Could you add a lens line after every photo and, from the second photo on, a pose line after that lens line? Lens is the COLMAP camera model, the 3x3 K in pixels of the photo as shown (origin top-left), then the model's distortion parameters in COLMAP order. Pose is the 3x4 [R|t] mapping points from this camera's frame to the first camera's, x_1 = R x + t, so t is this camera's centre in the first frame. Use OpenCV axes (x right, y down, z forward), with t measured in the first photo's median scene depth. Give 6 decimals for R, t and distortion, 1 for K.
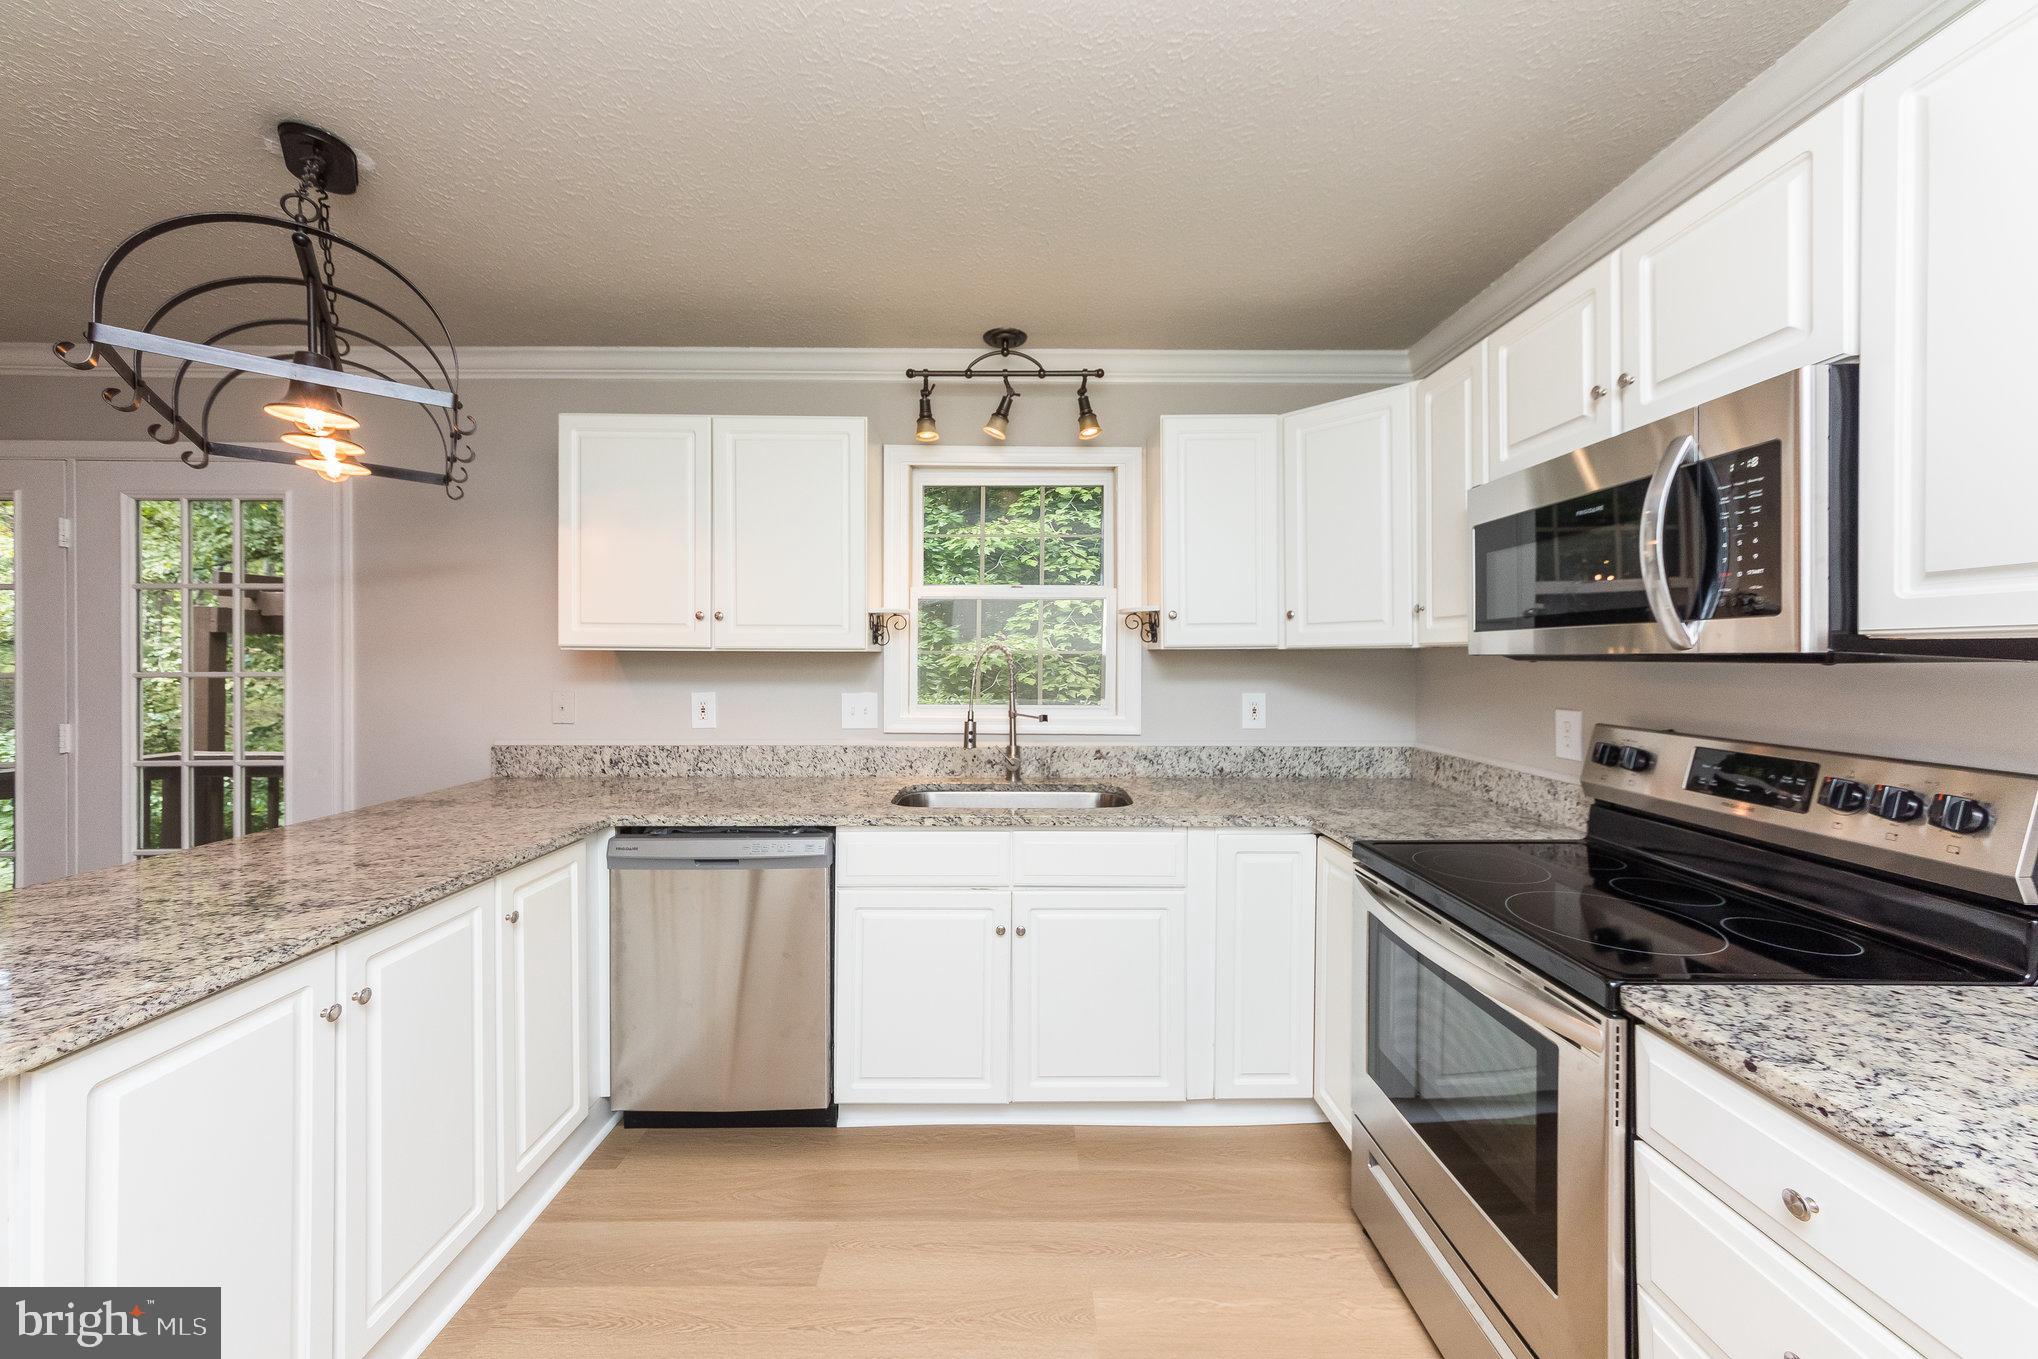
lens RADIAL K [[733.3, 0, 1019.0], [0, 733.3, 664.9], [0, 0, 1]] dist [0.016186, 0.000063]
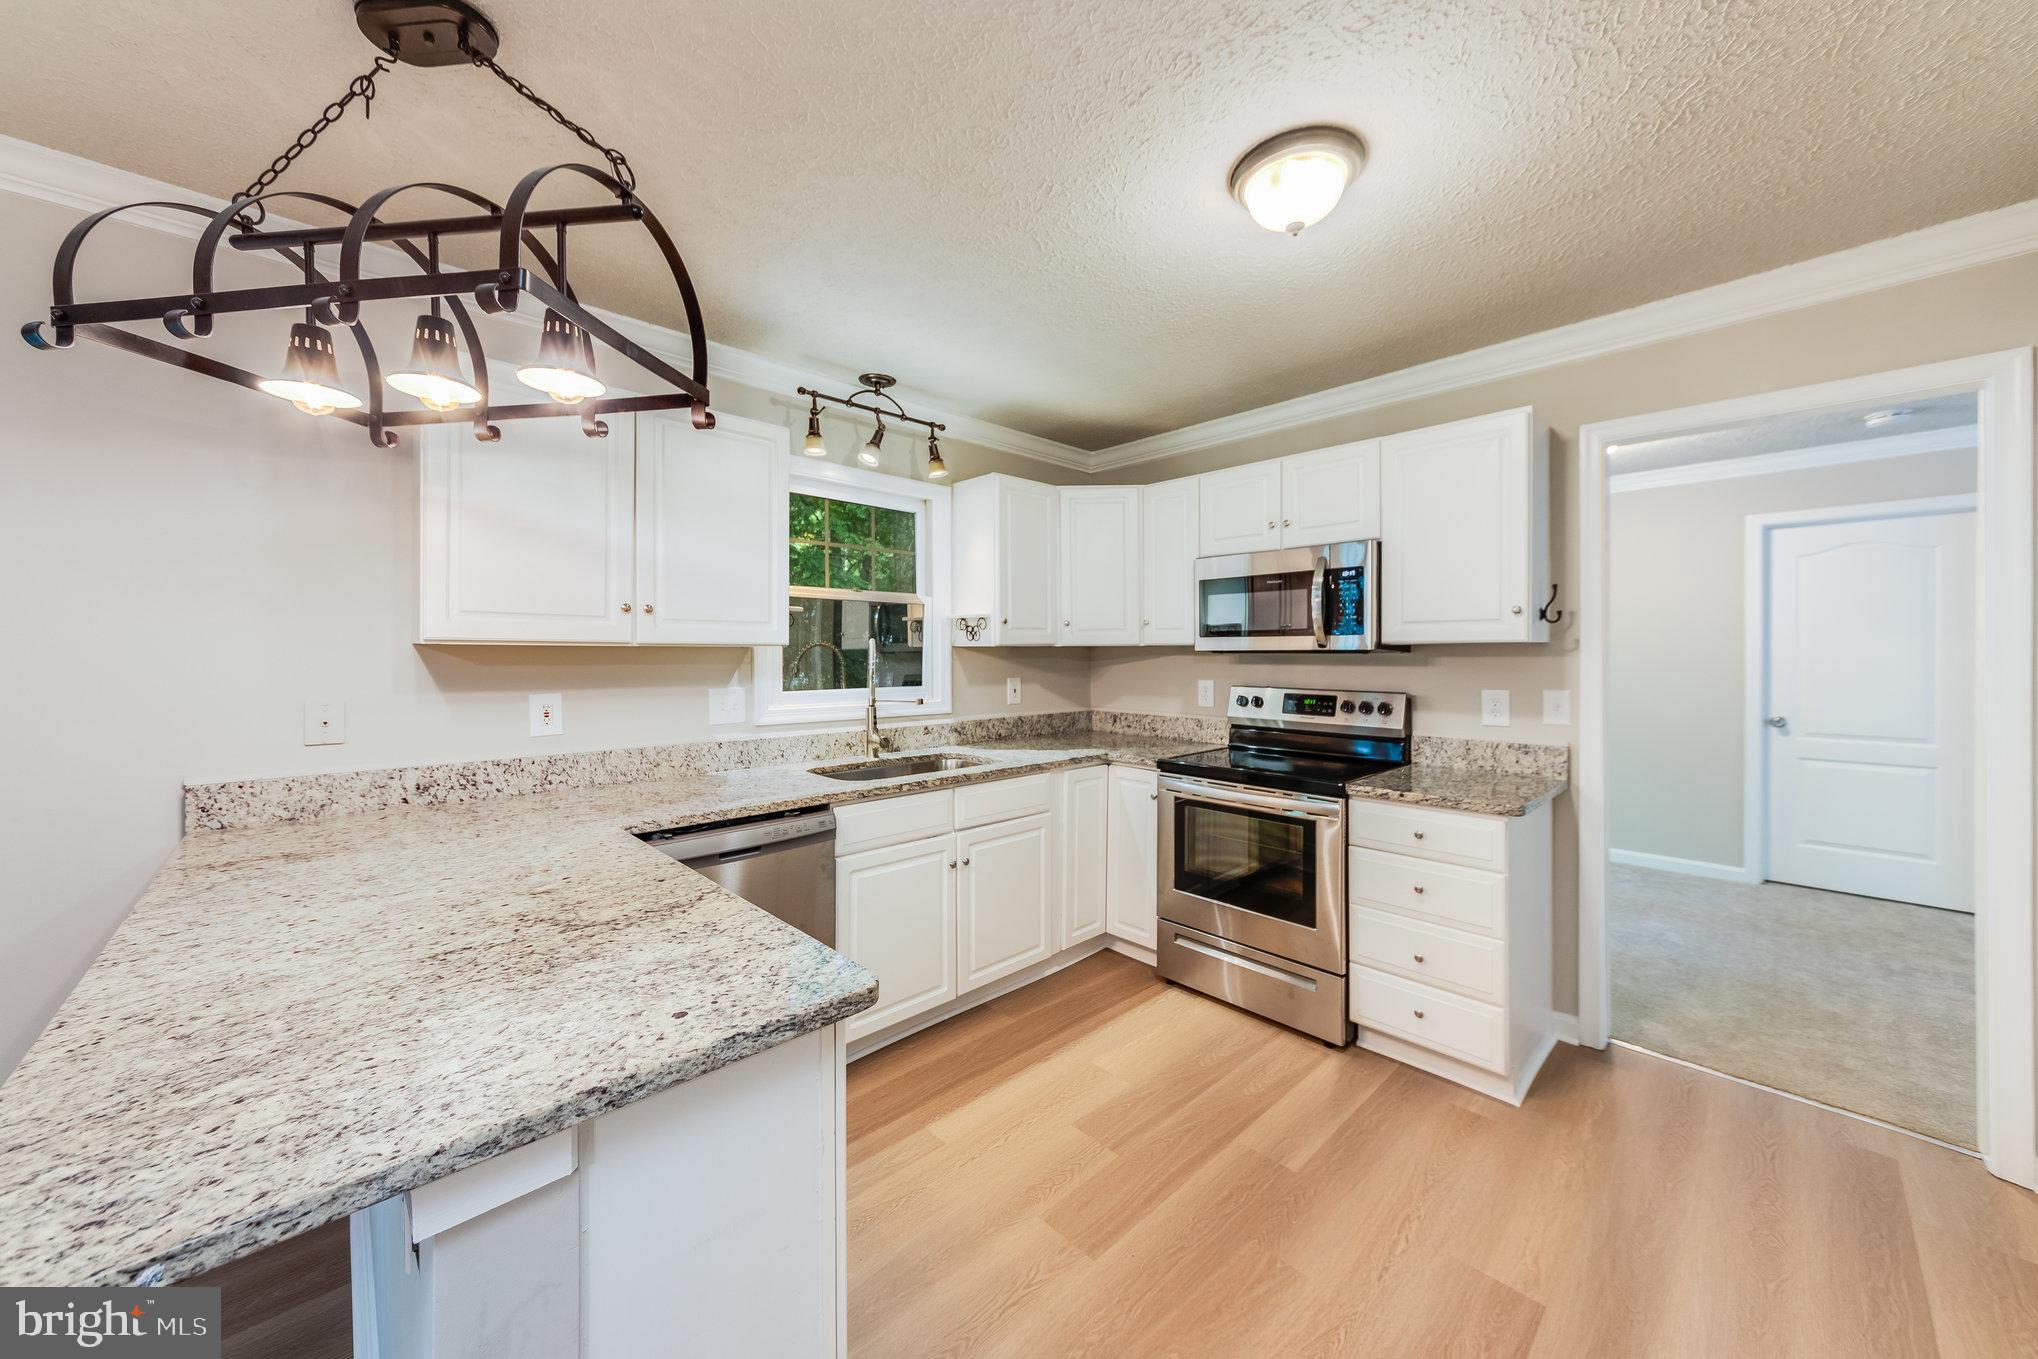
lens RADIAL K [[722.8, 0, 1030.5], [0, 722.8, 663.2], [0, 0, 1]] dist [0.001031, 0.000056]
pose [[0.725297, -0.012970, 0.688314, -0.647188], [0.010390, 0.999915, 0.007893, 0.000380], [-0.688357, 0.001427, 0.725370, -0.005275]]
